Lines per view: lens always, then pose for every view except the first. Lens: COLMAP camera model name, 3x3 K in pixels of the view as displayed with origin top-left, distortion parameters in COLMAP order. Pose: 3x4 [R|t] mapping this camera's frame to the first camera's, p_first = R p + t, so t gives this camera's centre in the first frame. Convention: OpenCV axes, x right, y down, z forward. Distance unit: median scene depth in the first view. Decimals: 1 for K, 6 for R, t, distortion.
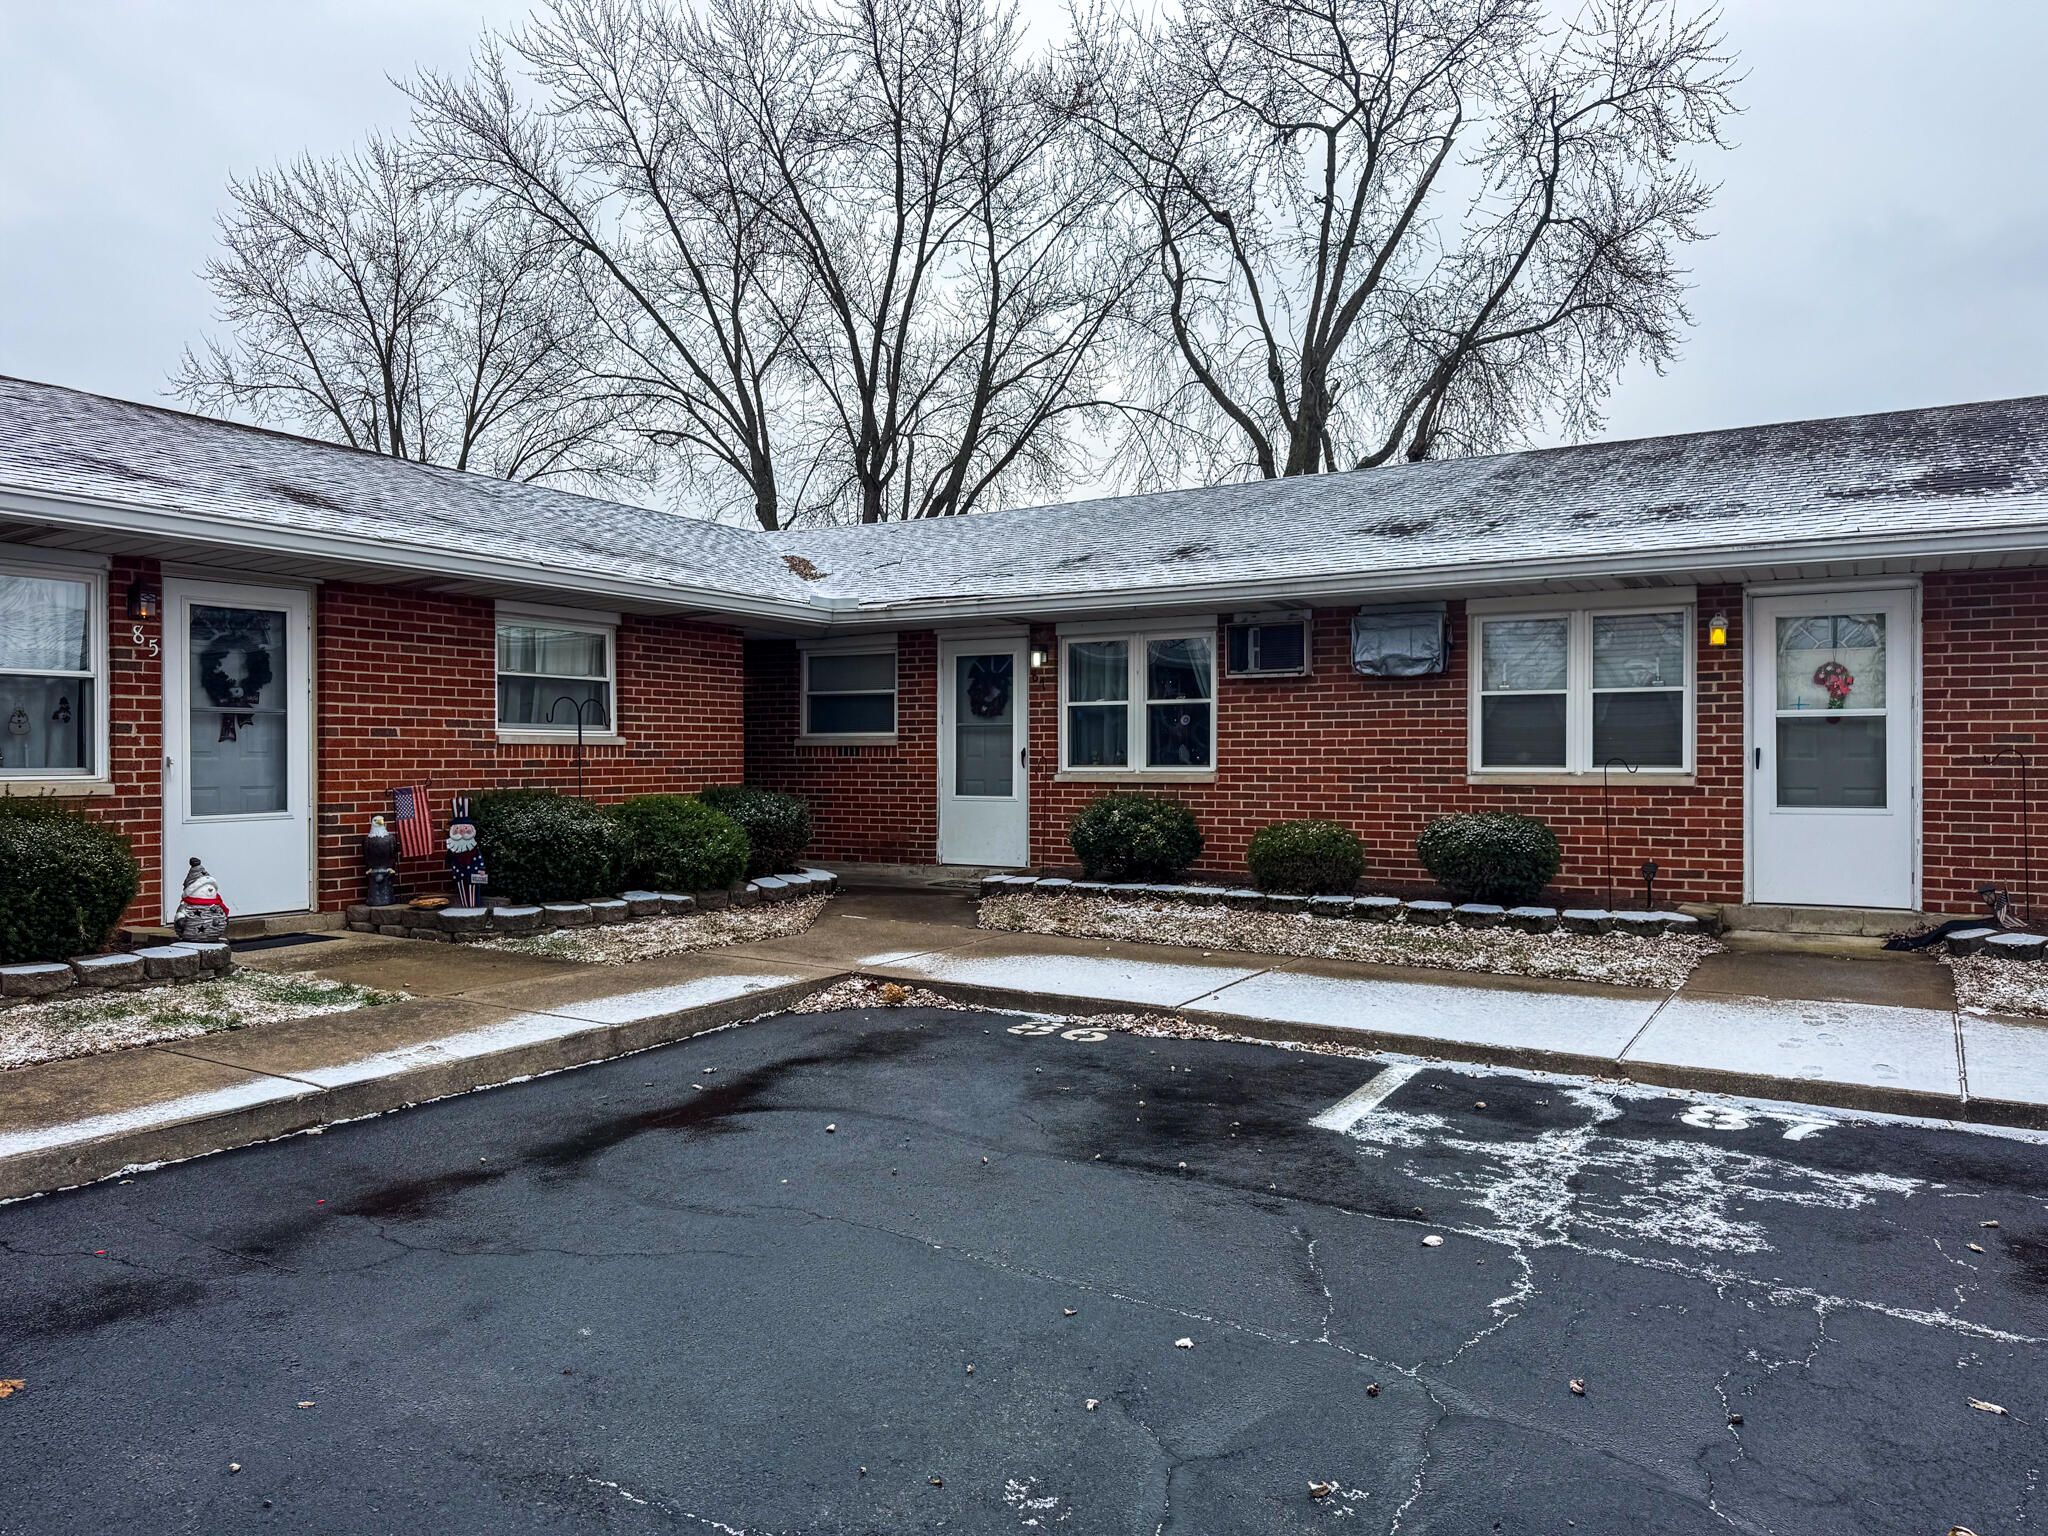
lens RADIAL K [[1444.3, 0, 1019.1], [0, 1444.3, 781.6], [0, 0, 1]] dist [0.042614, -0.039478]
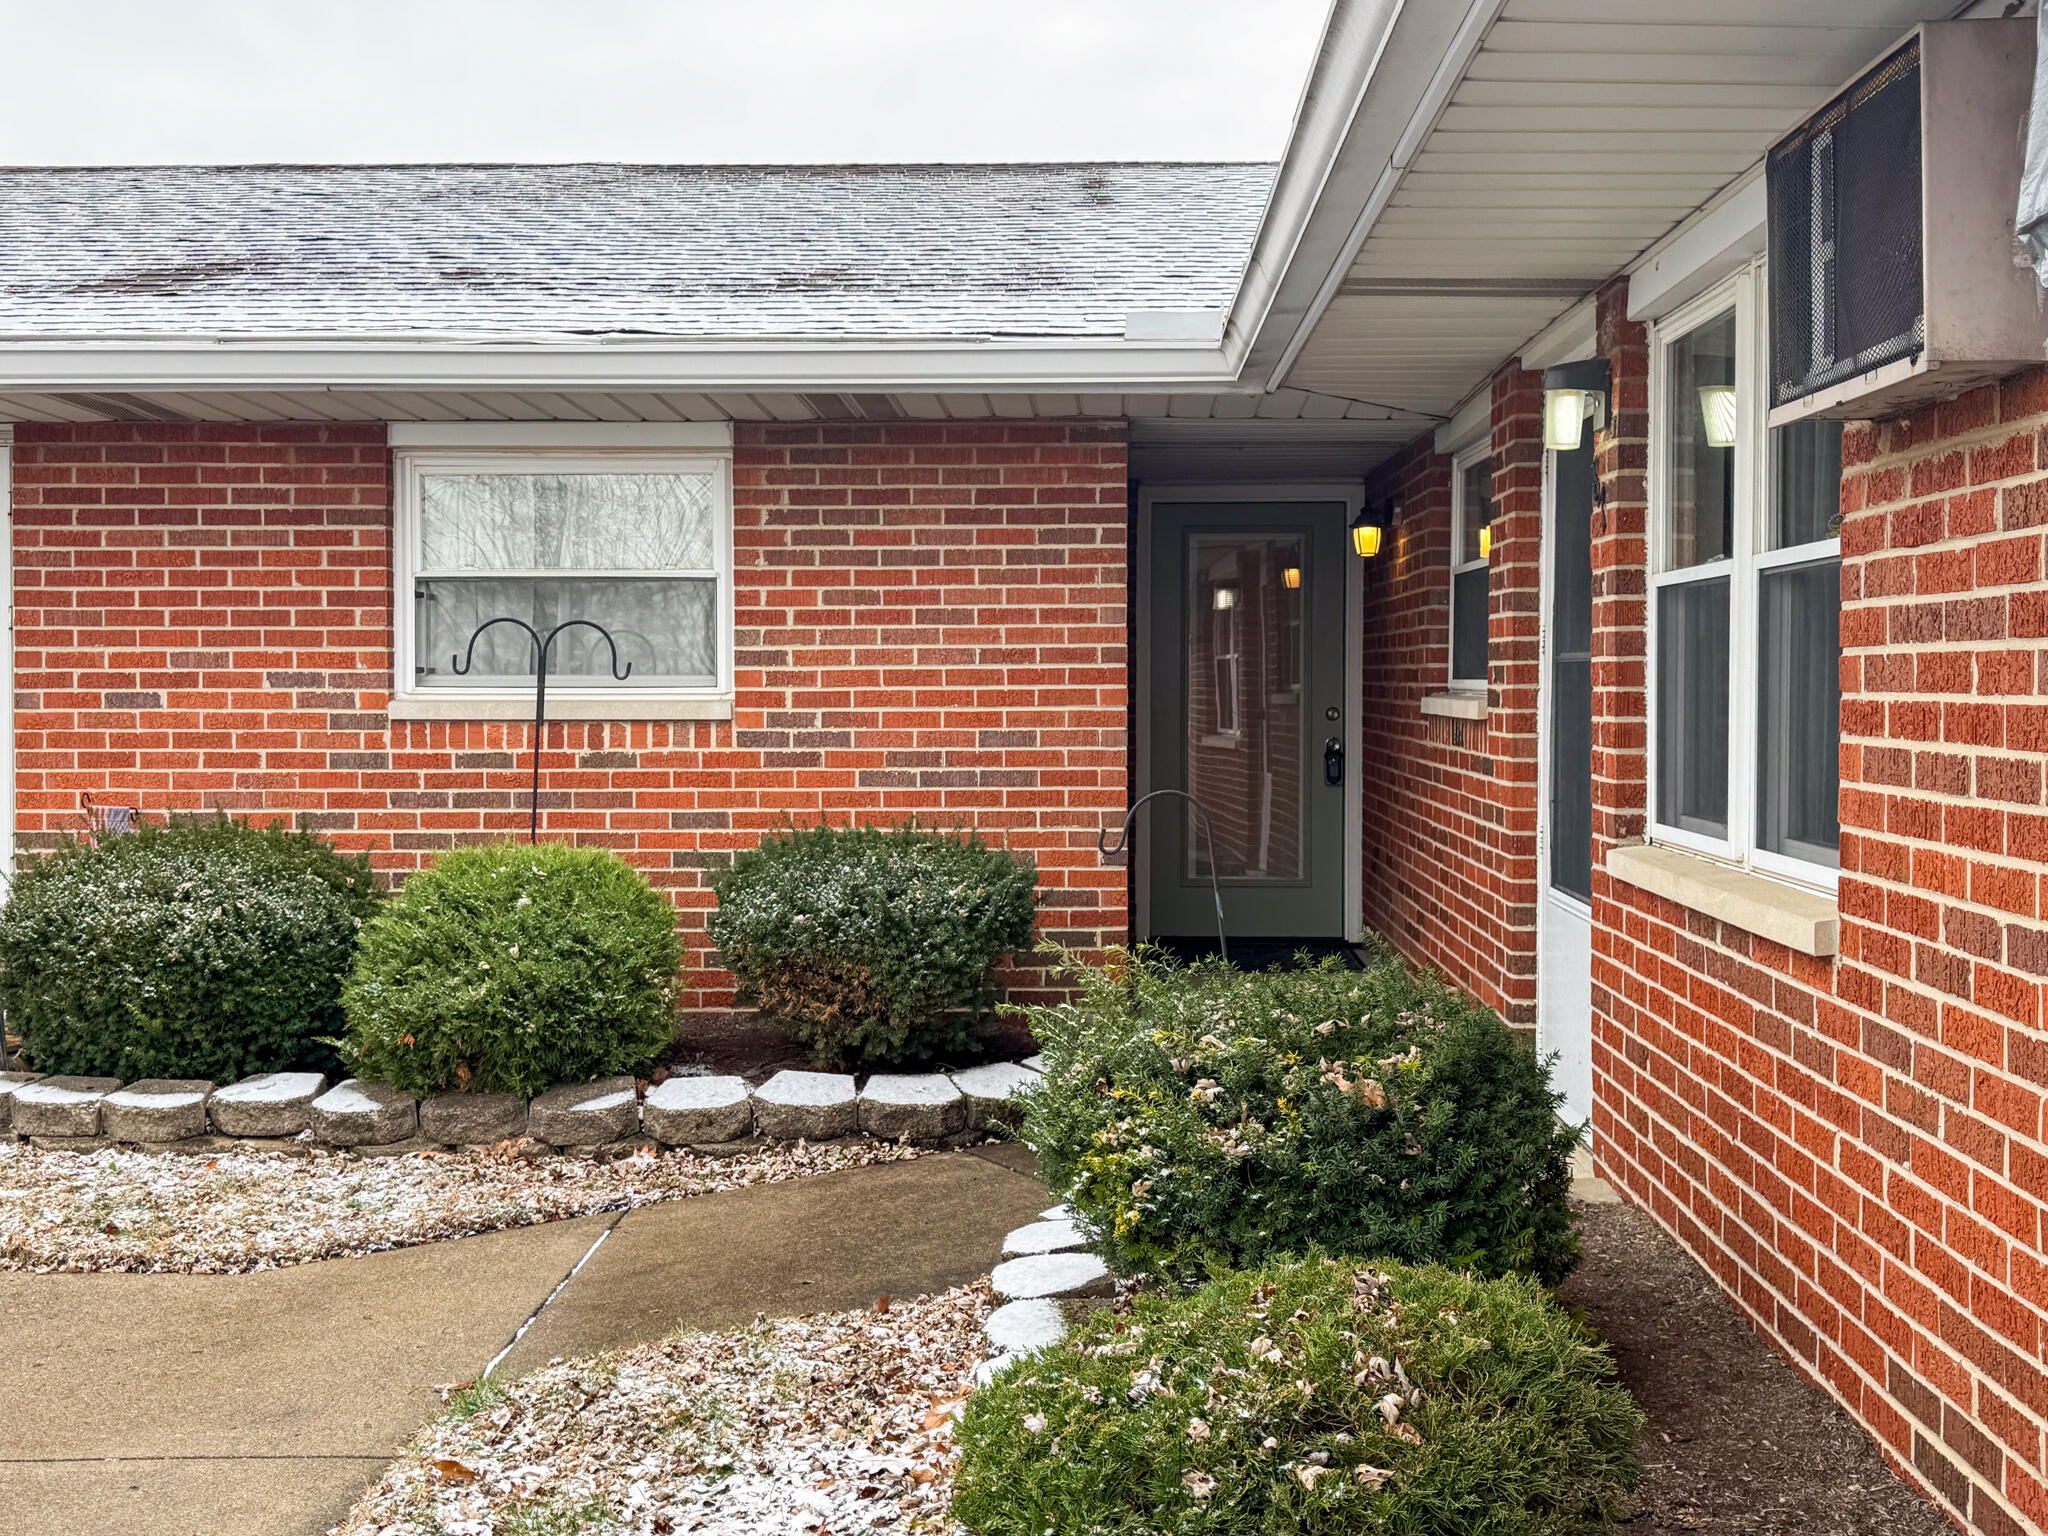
lens RADIAL K [[2206.7, 0, 1025.1], [0, 2206.7, 738.6], [0, 0, 1]] dist [0.034750, 0.000000]
pose [[0.493831, 0.015327, -0.869423, 0.410162], [-0.013566, 0.999859, 0.009921, -0.031342], [0.869452, 0.006895, 0.493969, 0.857012]]
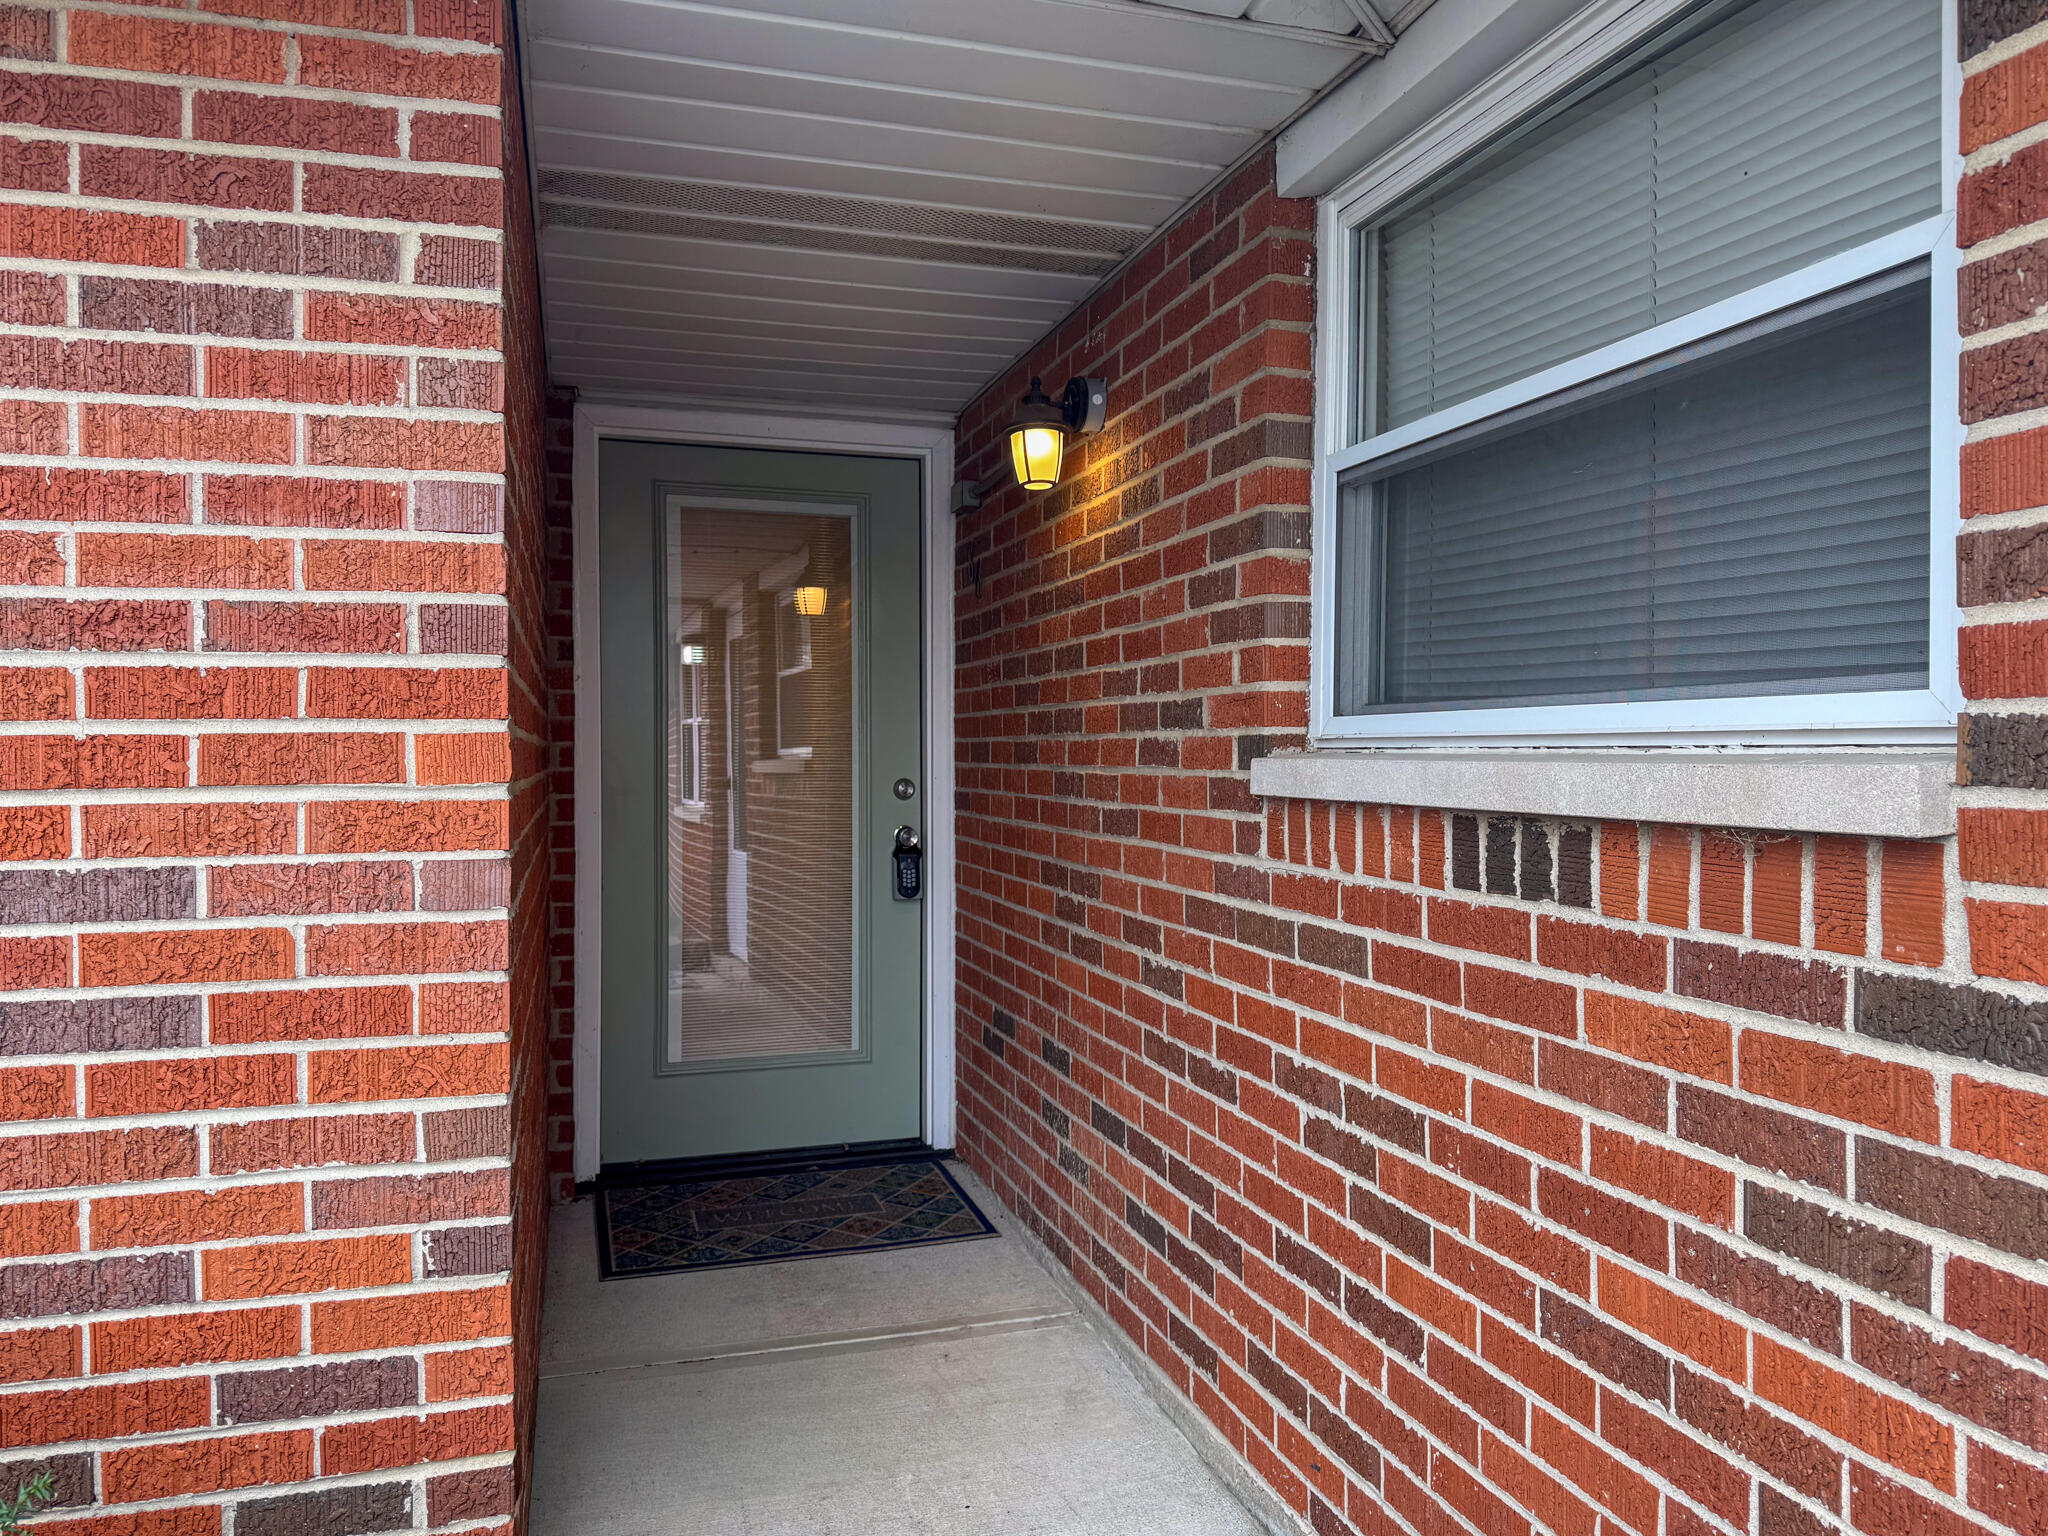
lens RADIAL K [[1444.3, 0, 1088.0], [0, 1444.3, 769.5], [0, 0, 1]] dist [0.042614, -0.039478]
pose [[0.776846, 0.002674, -0.629685, -0.091821], [-0.006767, 0.999969, -0.004103, -0.037220], [0.629655, 0.007448, 0.776840, 1.184875]]
